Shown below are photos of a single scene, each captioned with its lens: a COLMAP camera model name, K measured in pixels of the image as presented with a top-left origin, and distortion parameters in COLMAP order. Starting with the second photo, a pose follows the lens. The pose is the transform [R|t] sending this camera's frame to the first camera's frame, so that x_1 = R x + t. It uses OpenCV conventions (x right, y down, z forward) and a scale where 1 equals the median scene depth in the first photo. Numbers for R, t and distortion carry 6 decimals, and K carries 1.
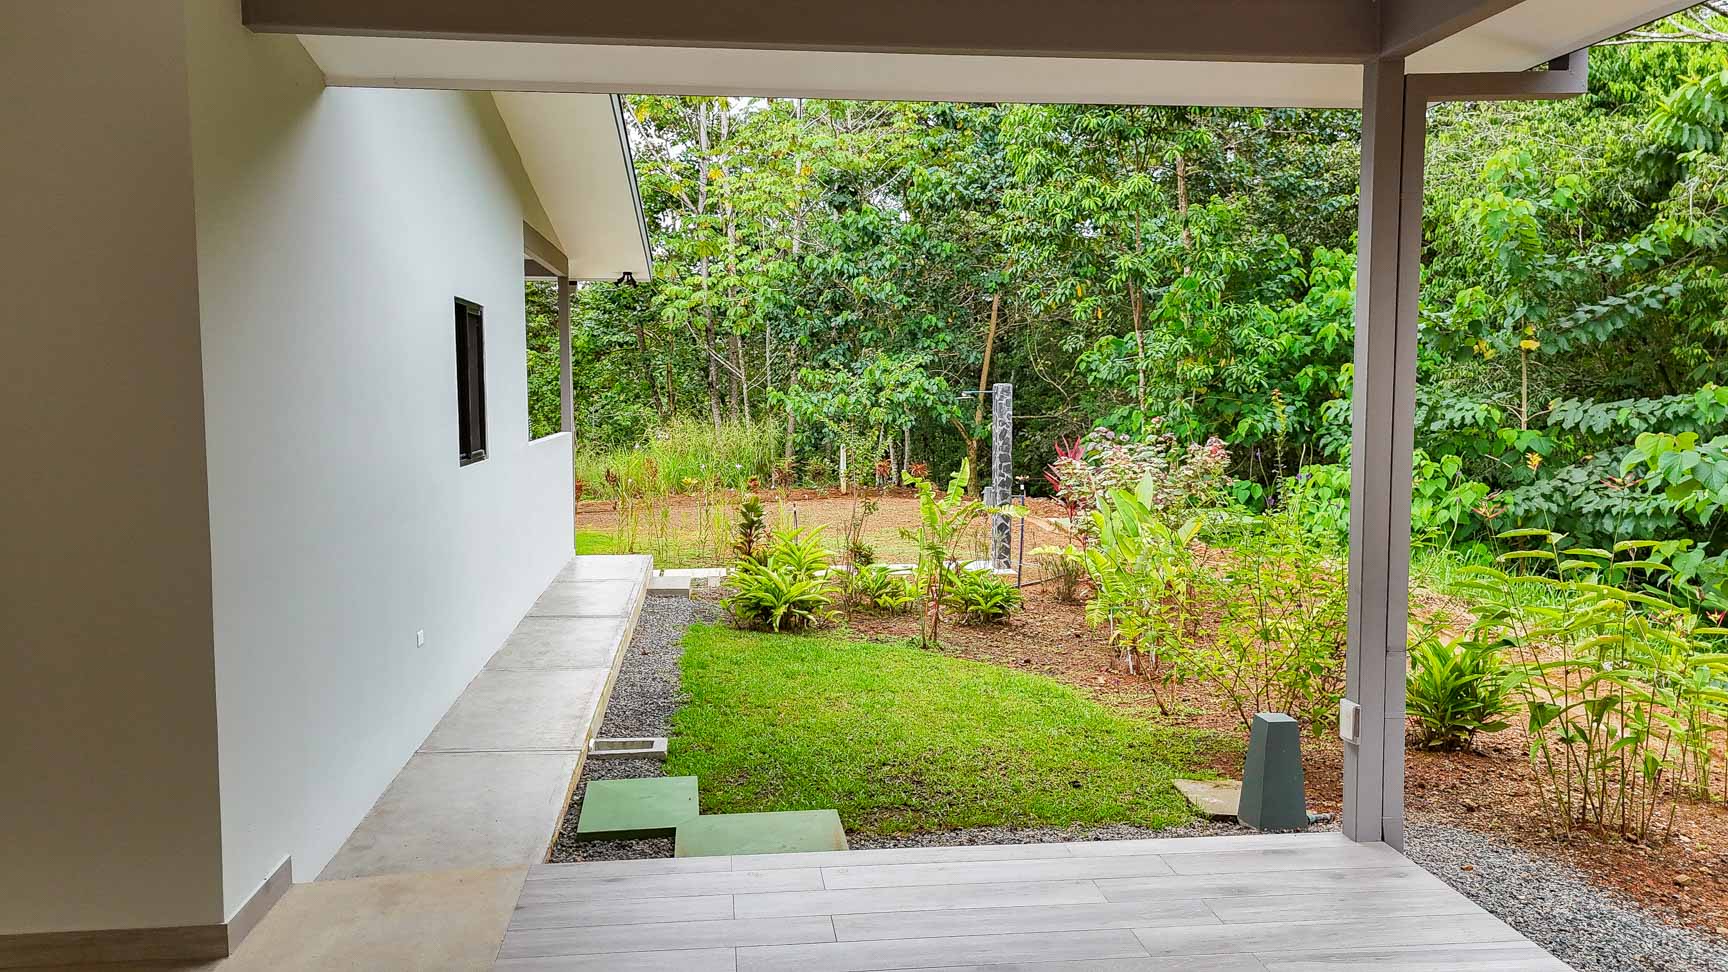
lens RADIAL K [[1245.2, 0, 868.3], [0, 1245.2, 480.7], [0, 0, 1]] dist [0.031493, -0.004628]
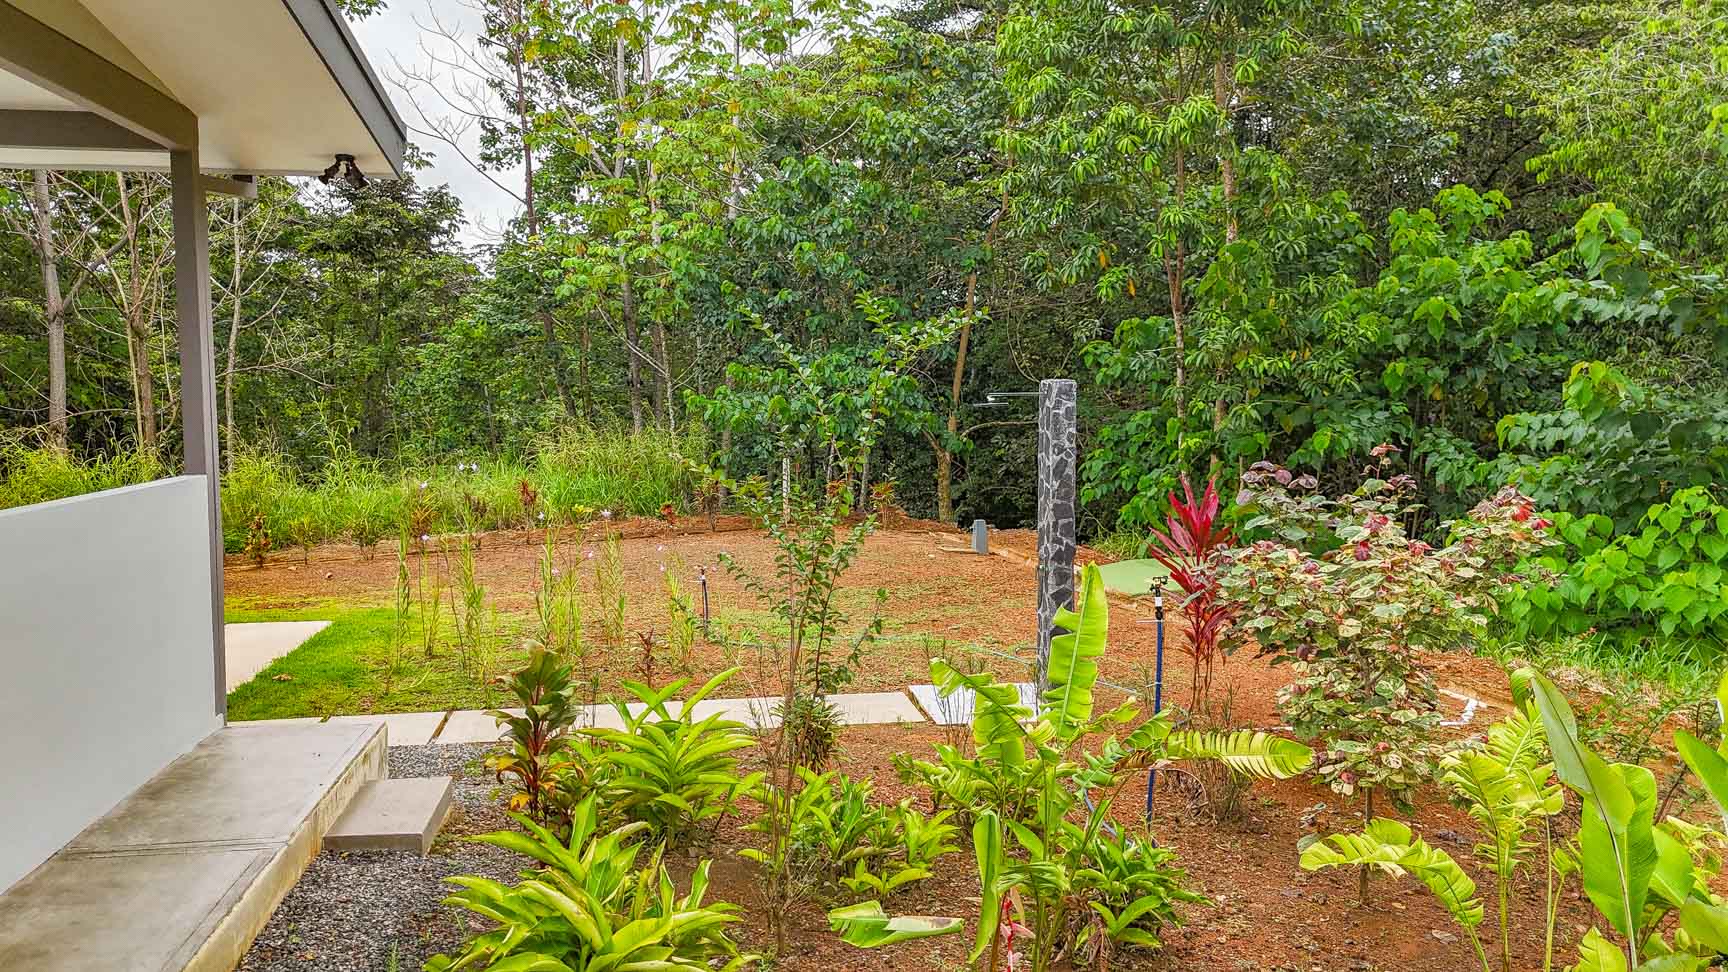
lens RADIAL K [[1245.2, 0, 857.4], [0, 1245.2, 490.4], [0, 0, 1]] dist [0.031493, -0.004628]
pose [[0.999416, 0.000796, 0.034173, -0.000977], [-0.001053, 0.999971, 0.007504, -0.017746], [-0.034166, -0.007536, 0.999388, 0.246138]]
